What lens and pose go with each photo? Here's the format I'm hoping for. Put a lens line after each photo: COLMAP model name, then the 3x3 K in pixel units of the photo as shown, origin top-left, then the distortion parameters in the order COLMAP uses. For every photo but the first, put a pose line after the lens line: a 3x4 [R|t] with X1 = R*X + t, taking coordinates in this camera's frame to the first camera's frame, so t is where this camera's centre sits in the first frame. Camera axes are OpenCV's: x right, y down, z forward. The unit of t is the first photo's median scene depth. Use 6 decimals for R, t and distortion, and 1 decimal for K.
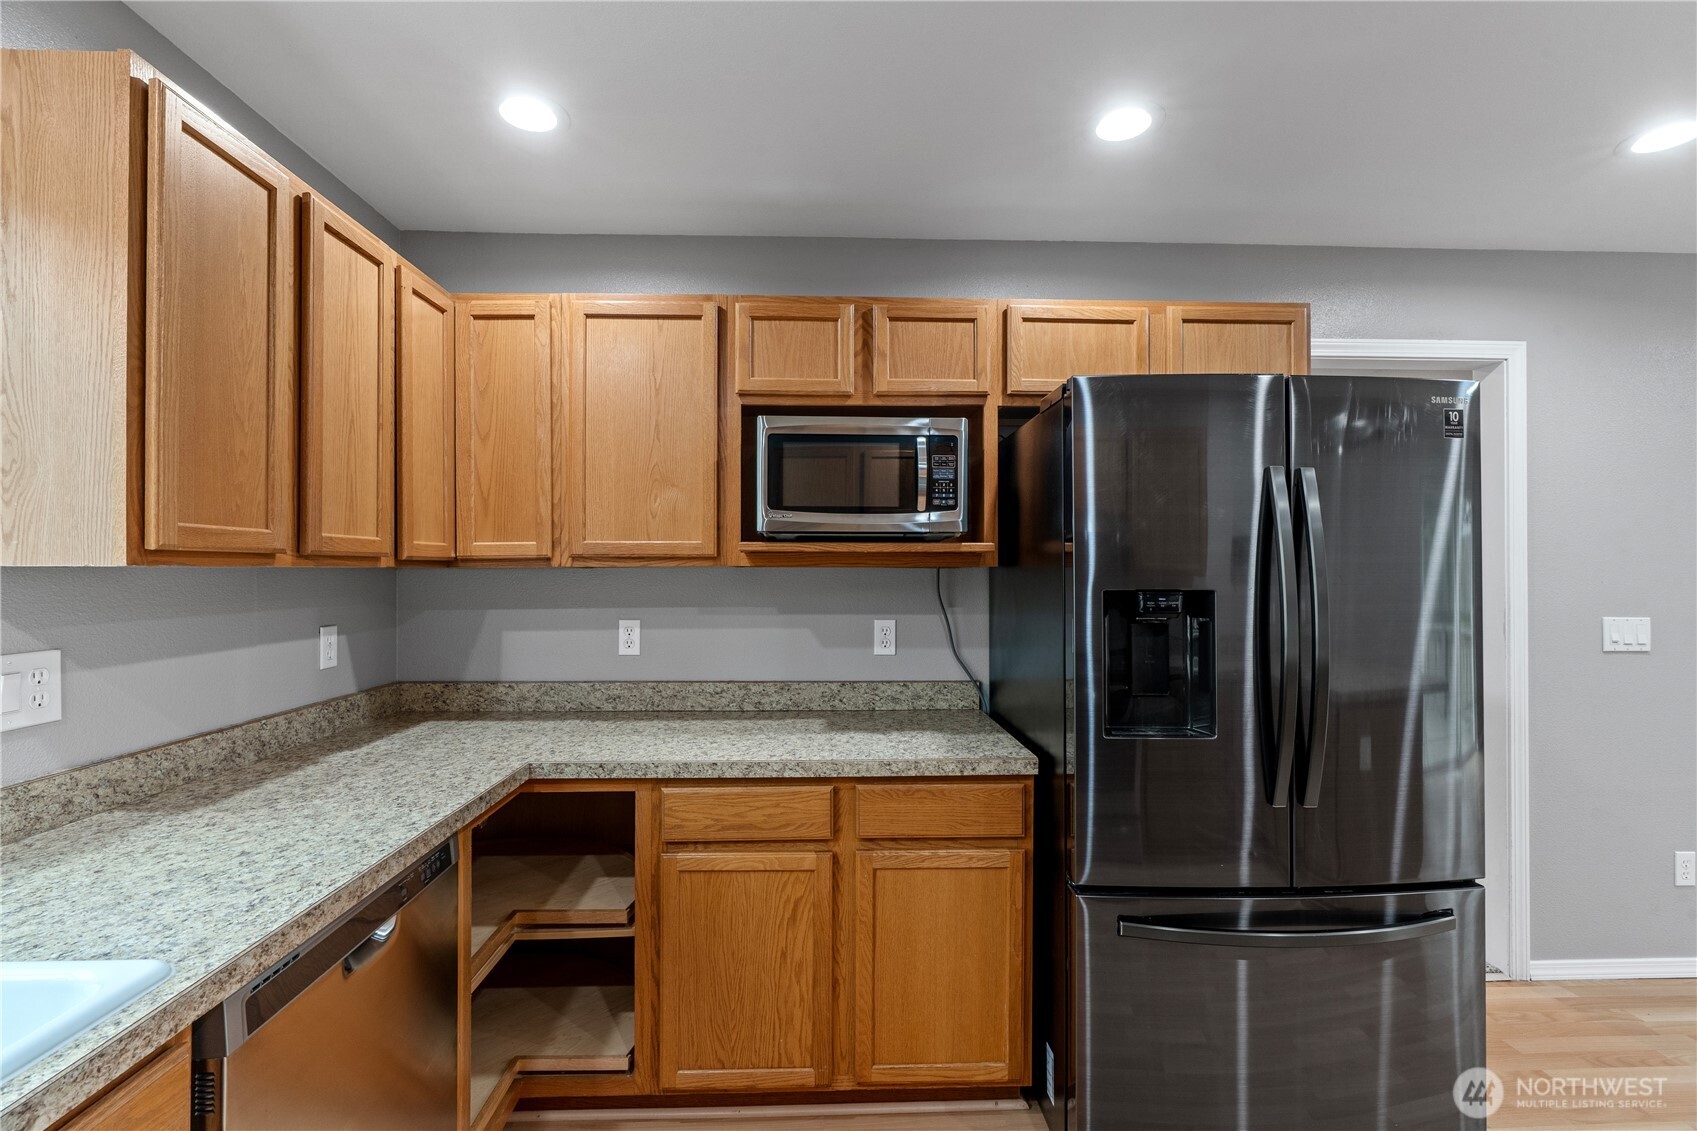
lens RADIAL K [[770.8, 0, 848.5], [0, 770.8, 565.5], [0, 0, 1]] dist [-0.002177, 0.001496]
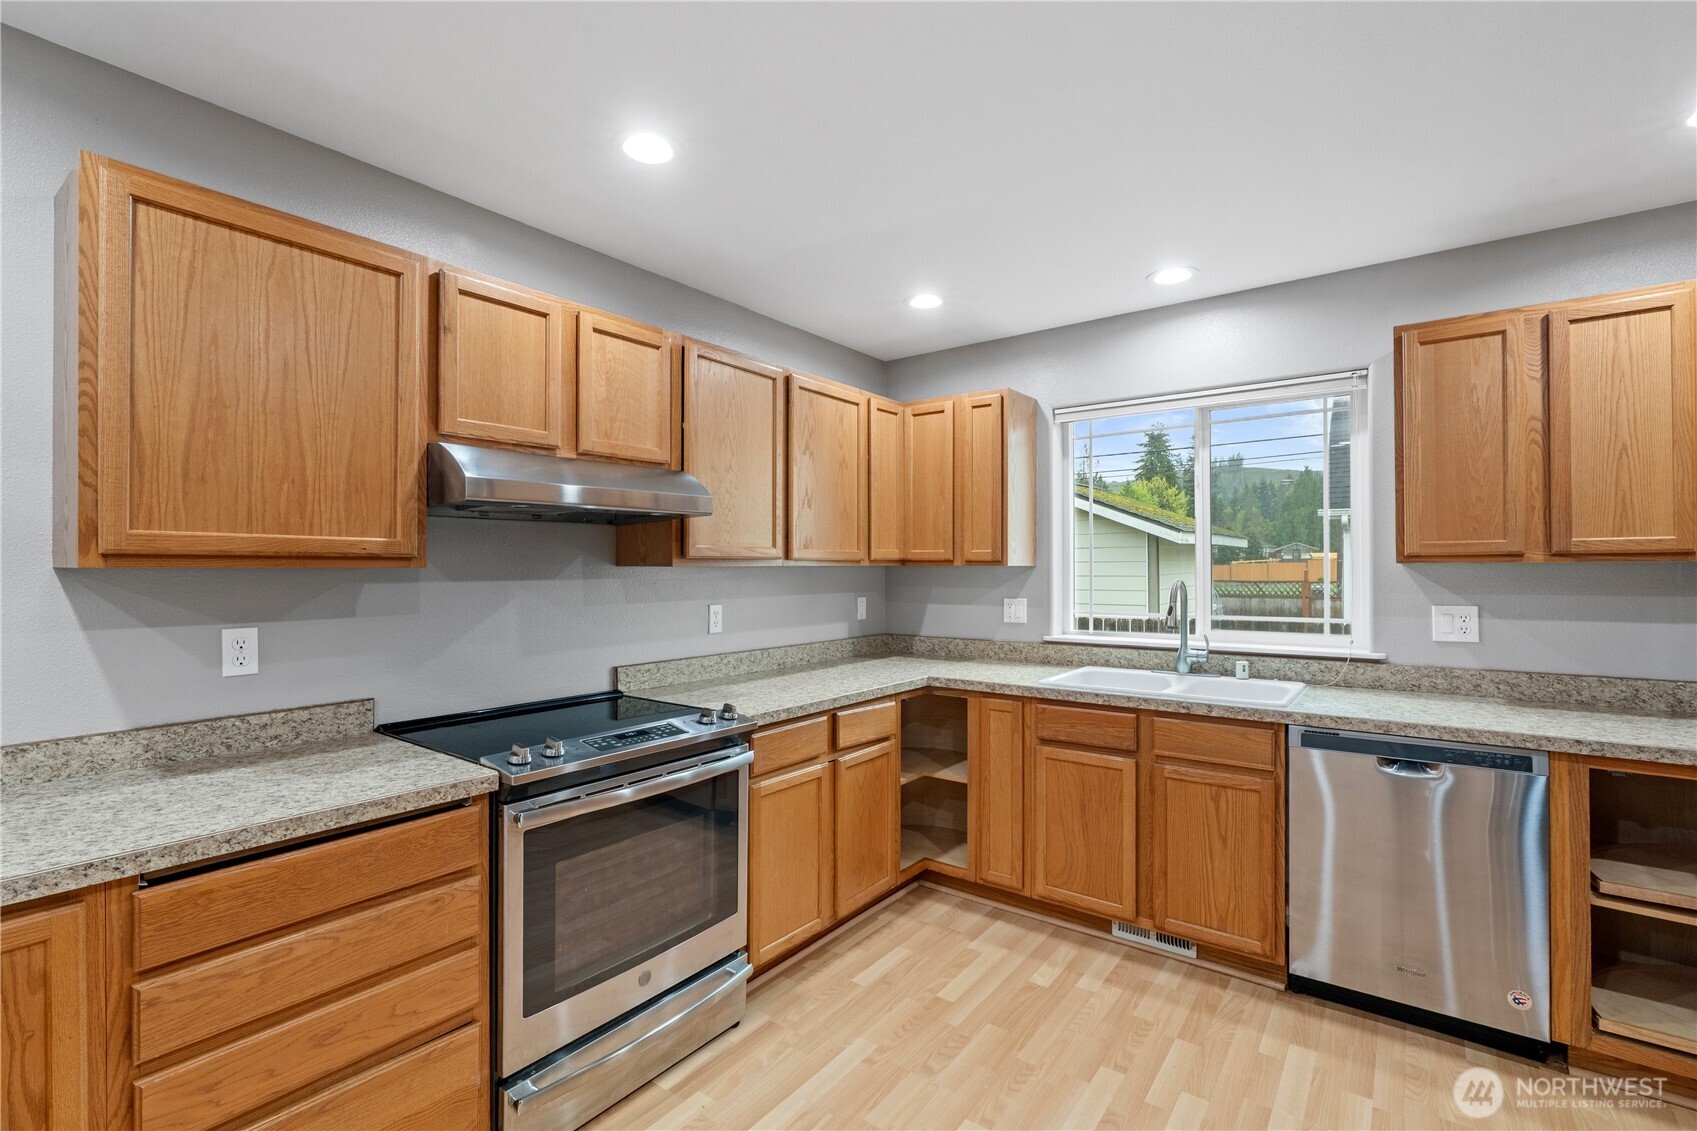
lens RADIAL K [[770.8, 0, 848.5], [0, 770.8, 565.5], [0, 0, 1]] dist [-0.002177, 0.001496]
pose [[-0.626548, -0.004646, -0.779369, 1.440548], [0.005166, 0.999936, -0.010113, 0.017557], [0.779366, -0.010362, -0.626484, 0.958587]]
